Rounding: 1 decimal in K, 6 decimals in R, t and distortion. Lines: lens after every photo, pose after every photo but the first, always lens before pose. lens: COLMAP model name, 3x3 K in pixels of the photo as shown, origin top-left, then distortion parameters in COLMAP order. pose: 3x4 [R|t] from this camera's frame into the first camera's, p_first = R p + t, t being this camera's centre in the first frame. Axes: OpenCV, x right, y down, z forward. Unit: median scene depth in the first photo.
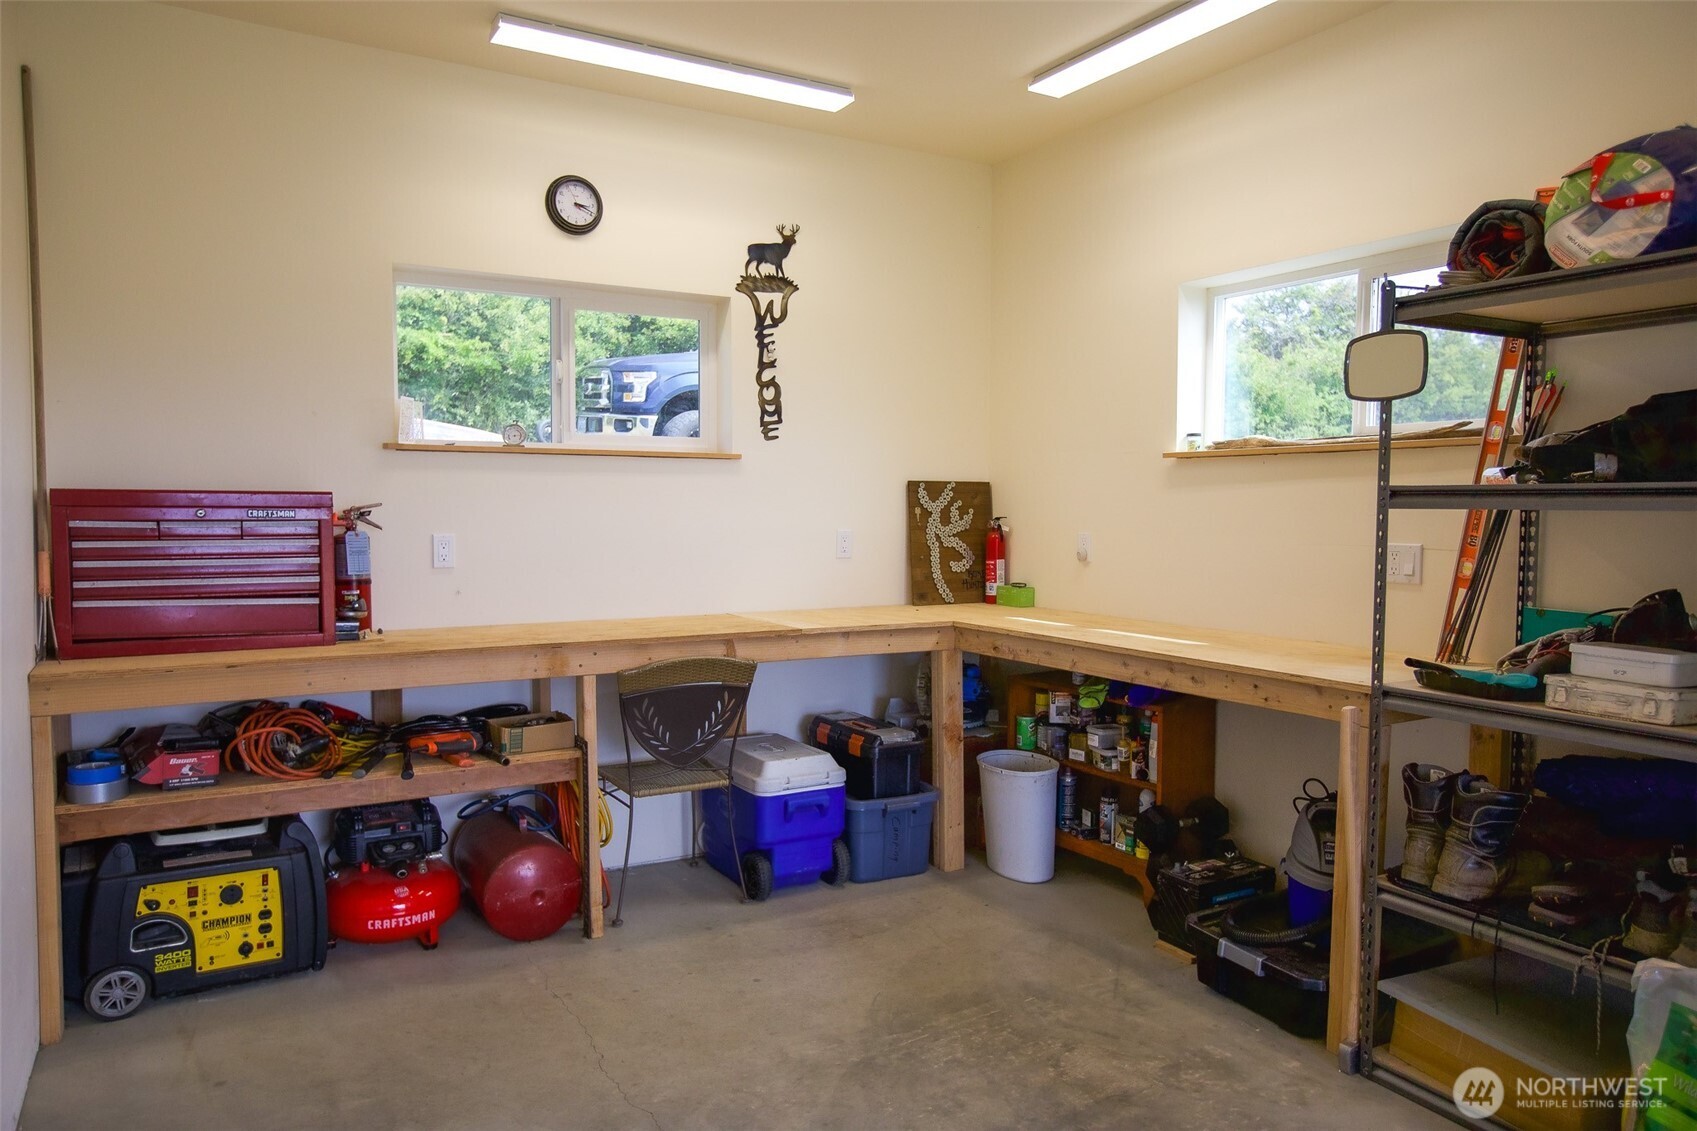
lens RADIAL K [[1162.3, 0, 855.4], [0, 1162.3, 576.2], [0, 0, 1]] dist [0.009728, 0.017120]
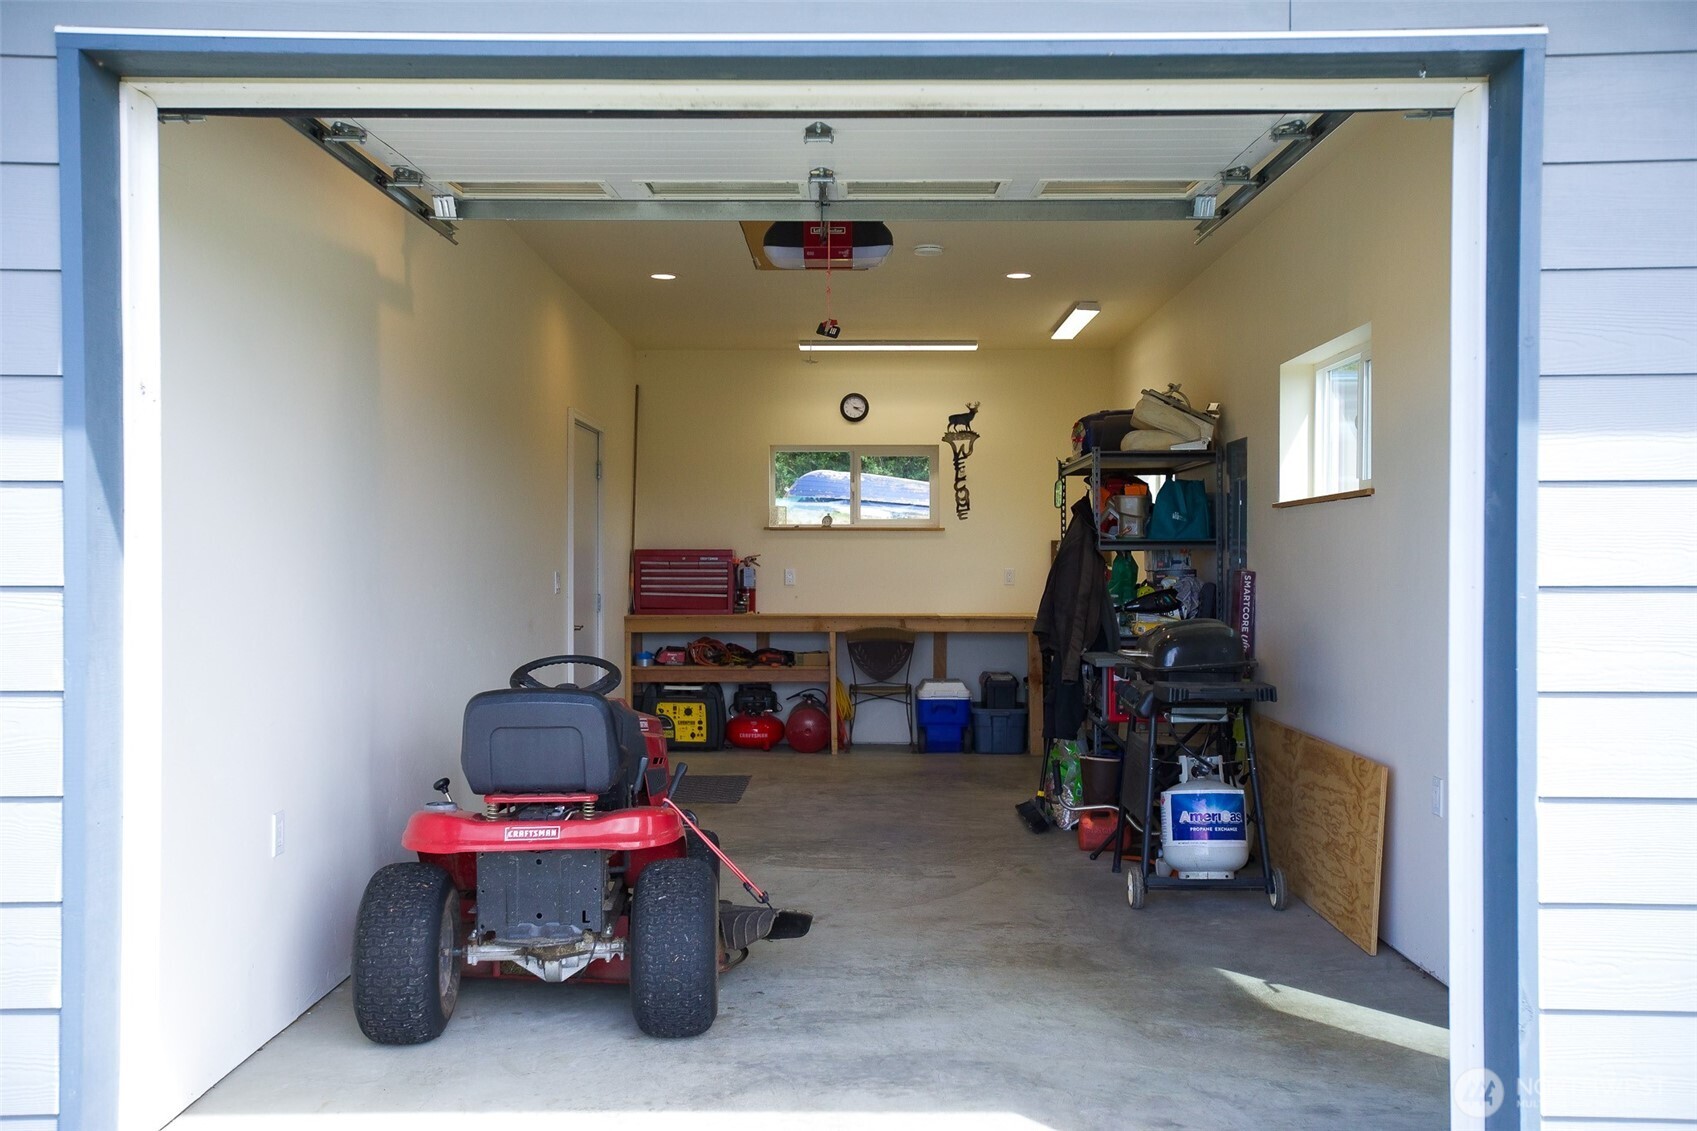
lens RADIAL K [[1545.3, 0, 850.7], [0, 1545.3, 569.8], [0, 0, 1]] dist [0.032683, 0.000000]
pose [[0.866620, -0.005218, -0.498942, 1.157108], [-0.028002, 0.997861, -0.059073, 0.129254], [0.498183, 0.065166, 0.864620, -1.388520]]
